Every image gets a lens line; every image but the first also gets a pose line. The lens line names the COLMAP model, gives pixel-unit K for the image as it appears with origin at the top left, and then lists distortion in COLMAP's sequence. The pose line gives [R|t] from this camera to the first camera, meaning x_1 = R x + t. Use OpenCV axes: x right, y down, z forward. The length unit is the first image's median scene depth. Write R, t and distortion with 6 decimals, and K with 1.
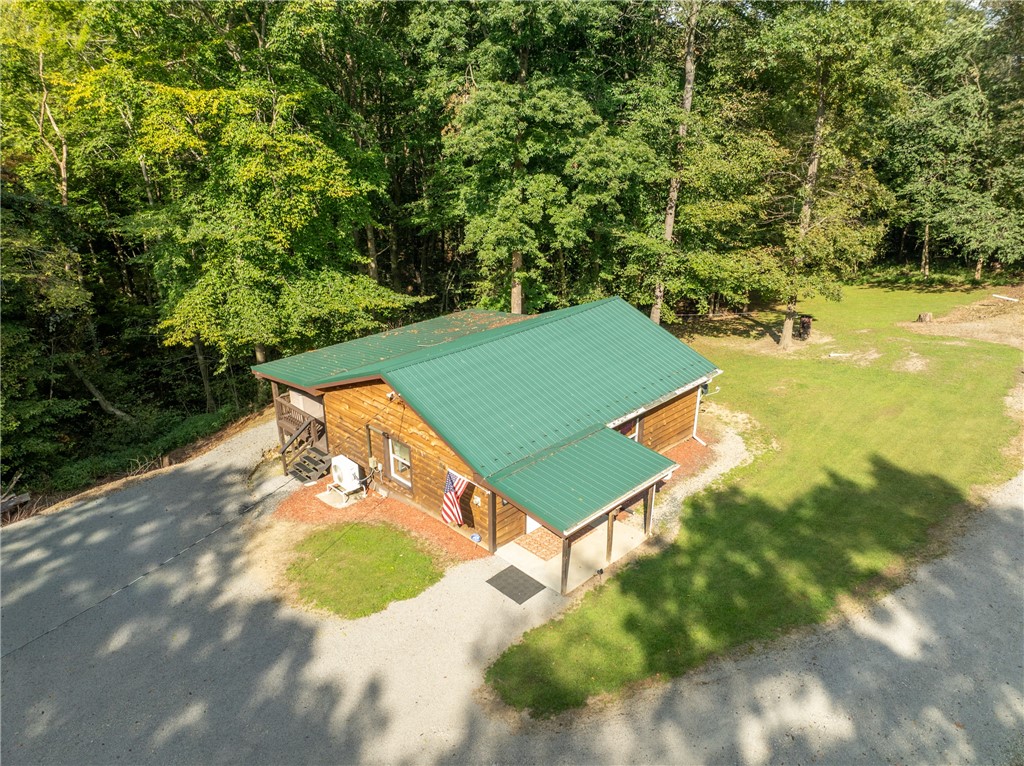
lens RADIAL K [[723.4, 0, 512.0], [0, 723.4, 383.0], [0, 0, 1]] dist [-0.077633, 0.030561]
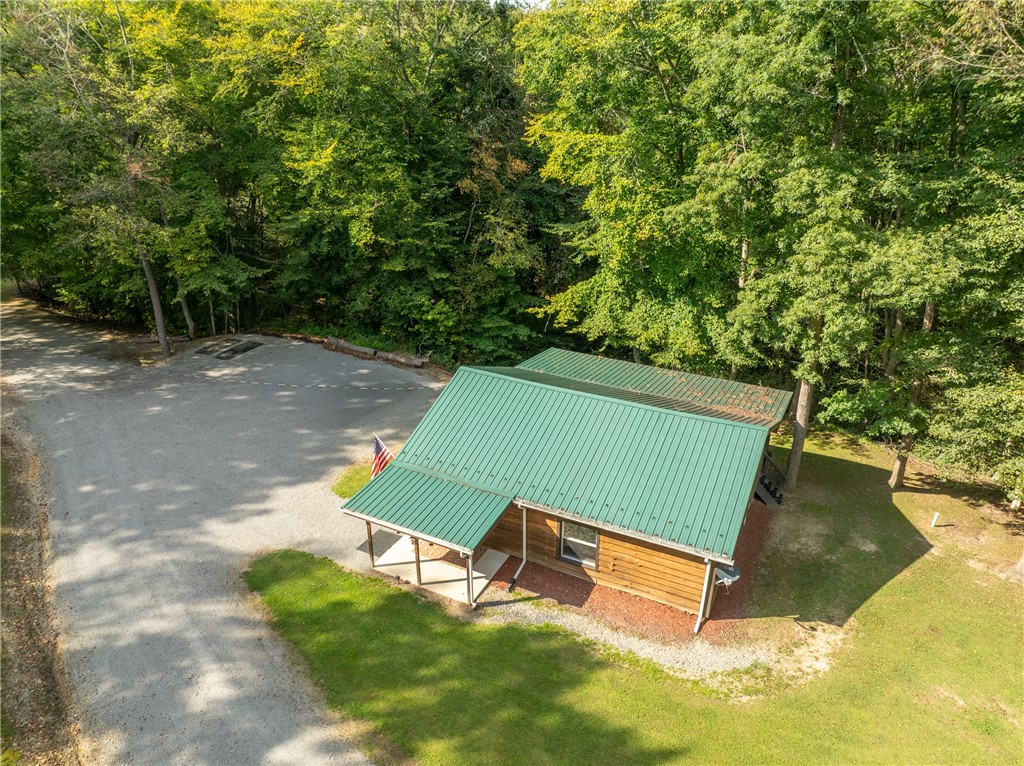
lens RADIAL K [[723.4, 0, 512.0], [0, 723.4, 383.0], [0, 0, 1]] dist [-0.077633, 0.030561]
pose [[0.303653, 0.381379, -0.873124, 0.885612], [-0.364373, 0.893216, 0.263435, -0.326458], [0.880356, 0.238150, 0.410192, 0.493903]]
